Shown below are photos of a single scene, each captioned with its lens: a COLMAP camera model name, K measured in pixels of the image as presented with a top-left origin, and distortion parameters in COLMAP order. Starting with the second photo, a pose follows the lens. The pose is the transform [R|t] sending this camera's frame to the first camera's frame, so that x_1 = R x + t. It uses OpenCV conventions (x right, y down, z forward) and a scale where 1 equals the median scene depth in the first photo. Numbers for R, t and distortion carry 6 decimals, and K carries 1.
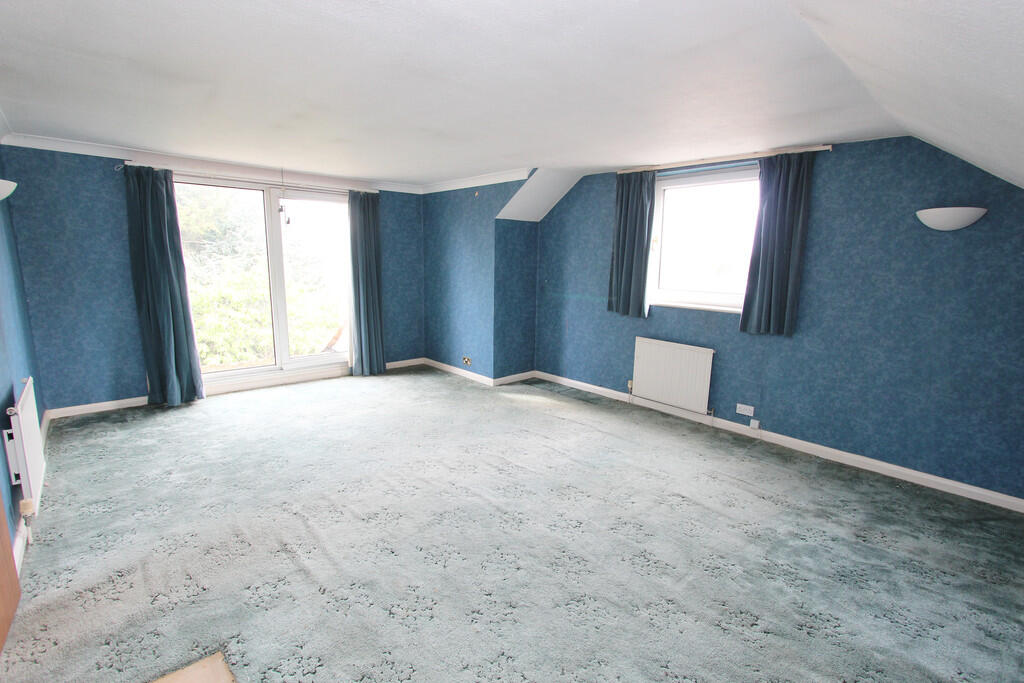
lens RADIAL K [[477.9, 0, 512.0], [0, 477.9, 341.5], [0, 0, 1]] dist [-0.000649, -0.000104]
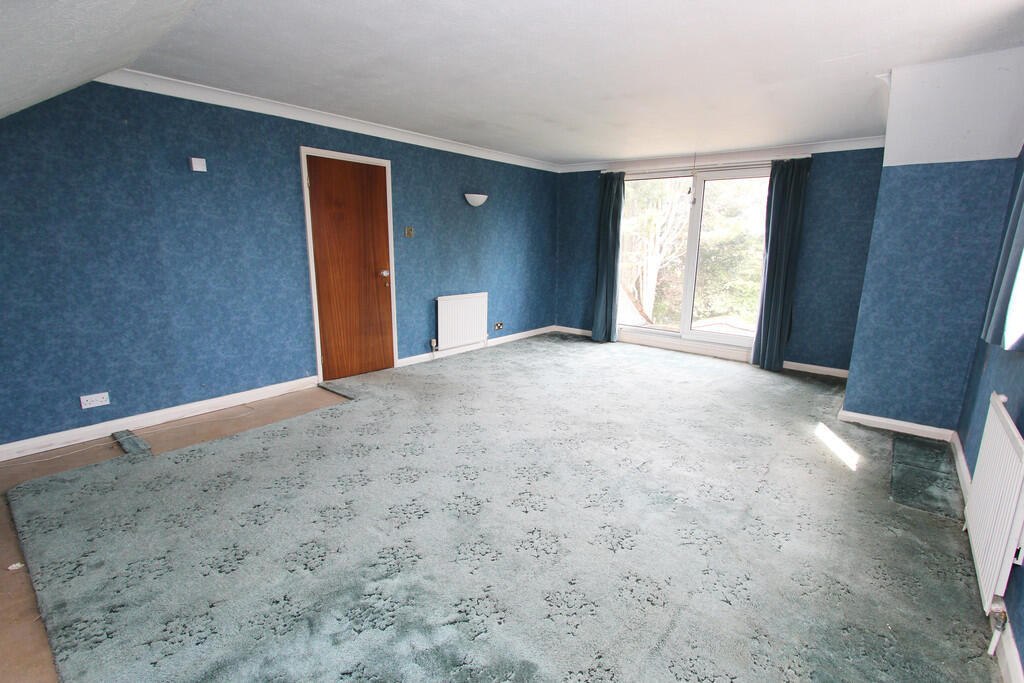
lens RADIAL K [[477.9, 0, 512.0], [0, 477.9, 341.5], [0, 0, 1]] dist [-0.000649, -0.000104]
pose [[0.161377, 0.193622, -0.967713, 0.624404], [-0.182496, 0.969509, 0.163548, -0.049723], [0.969873, 0.150211, 0.191792, 0.473654]]
